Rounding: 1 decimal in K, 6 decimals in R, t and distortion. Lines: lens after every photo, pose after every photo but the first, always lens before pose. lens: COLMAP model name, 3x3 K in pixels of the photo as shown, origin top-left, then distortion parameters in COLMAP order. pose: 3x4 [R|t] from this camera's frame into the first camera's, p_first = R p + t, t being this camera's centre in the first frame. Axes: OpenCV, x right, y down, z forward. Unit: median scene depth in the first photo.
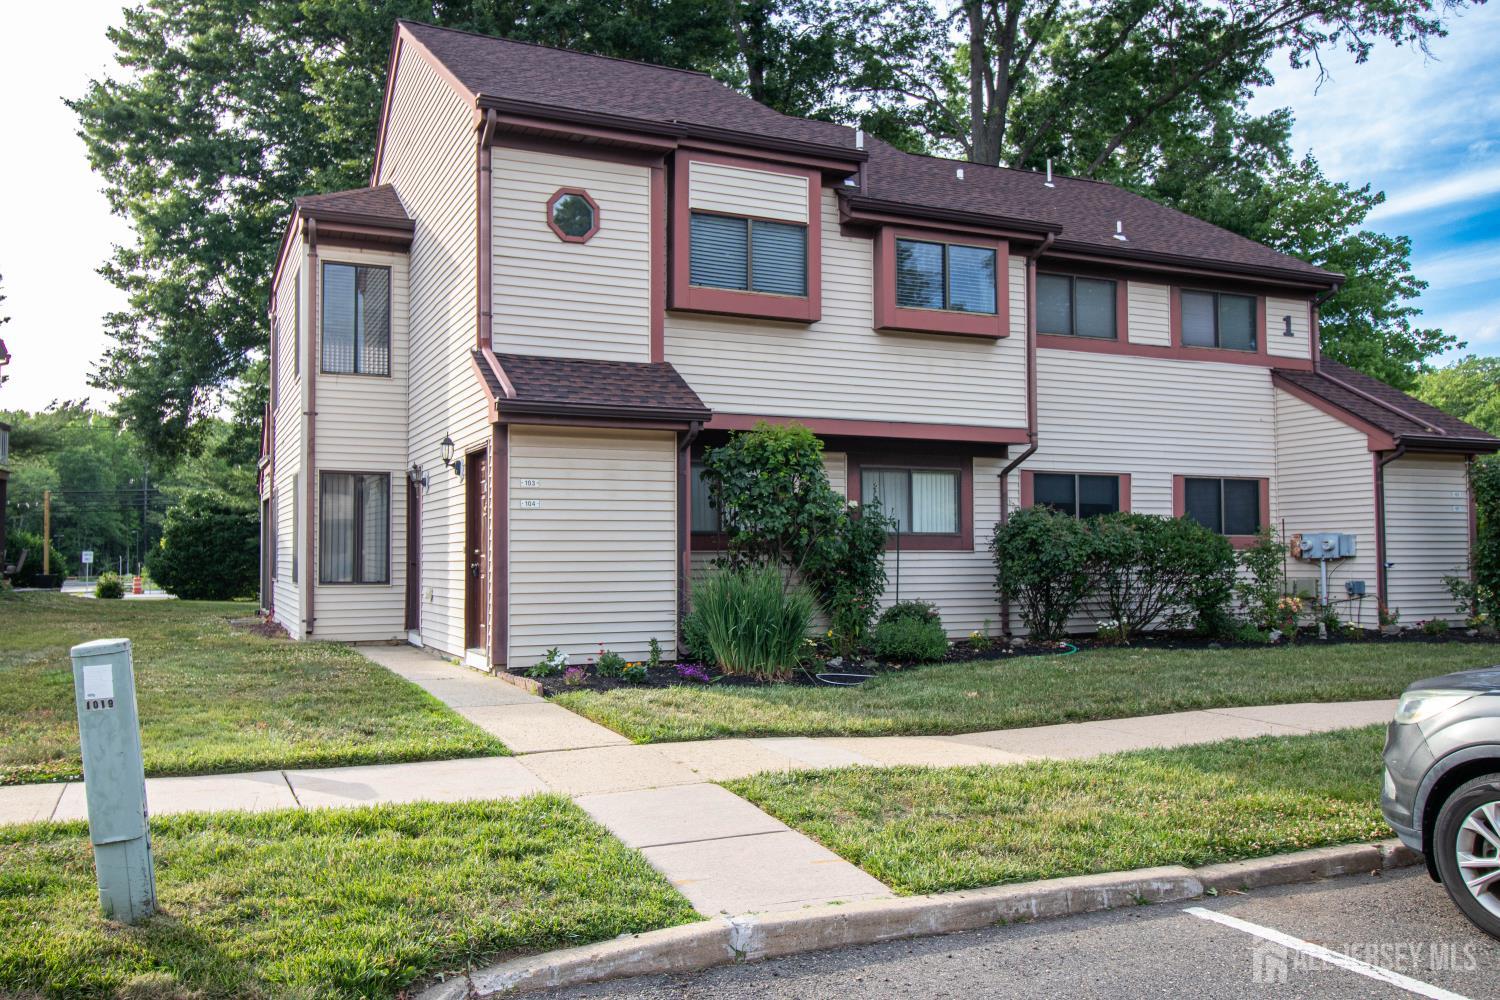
lens RADIAL K [[1231.2, 0, 749.8], [0, 1231.2, 502.6], [0, 0, 1]] dist [0.030575, 0.001098]
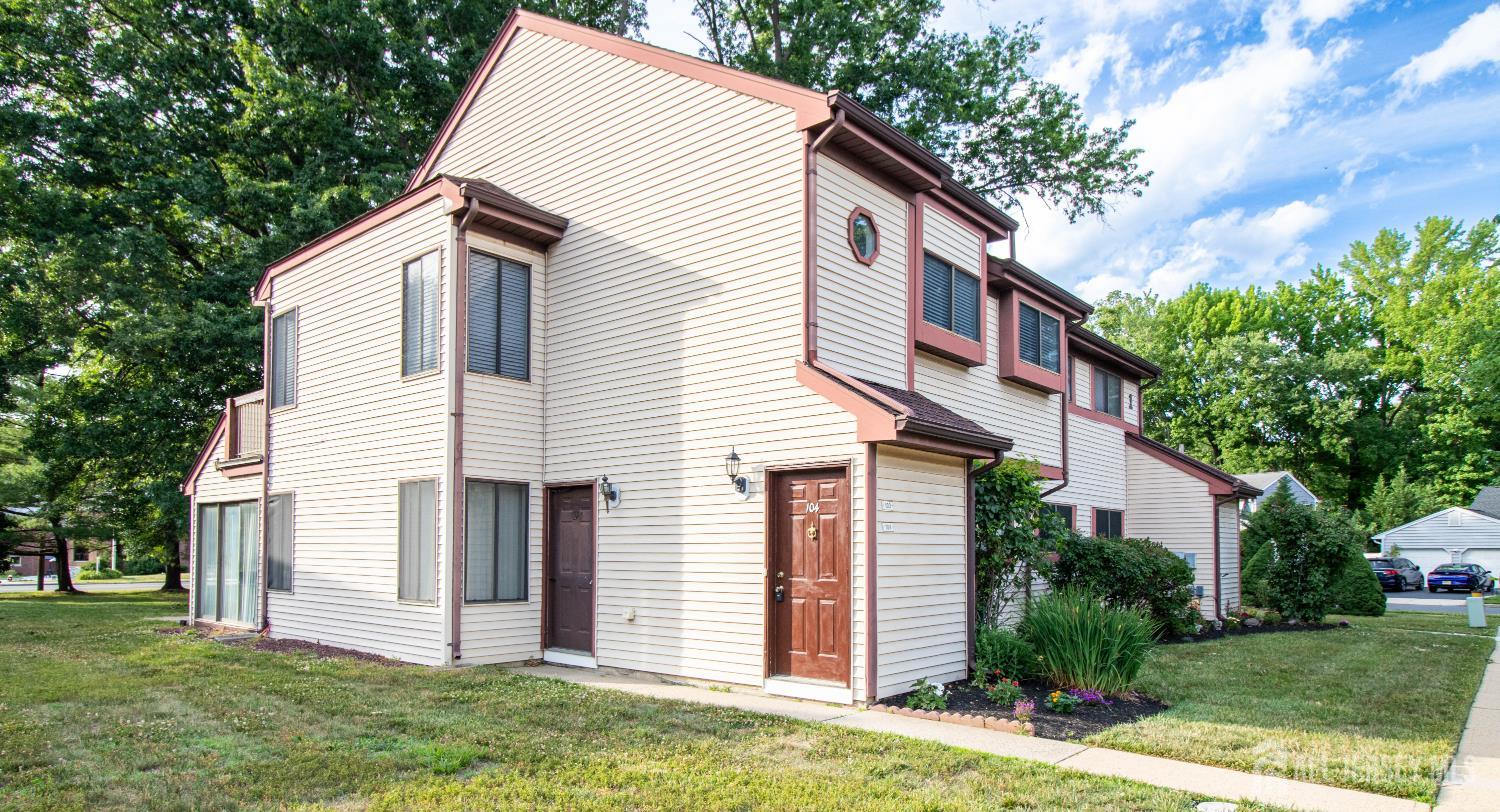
lens RADIAL K [[893.3, 0, 759.0], [0, 893.3, 522.0], [0, 0, 1]] dist [-0.001208, -0.000454]
pose [[0.907324, 0.020939, 0.419911, -0.424520], [-0.026248, 0.999632, 0.006870, -0.003930], [-0.419613, -0.017255, 0.907539, 0.310083]]
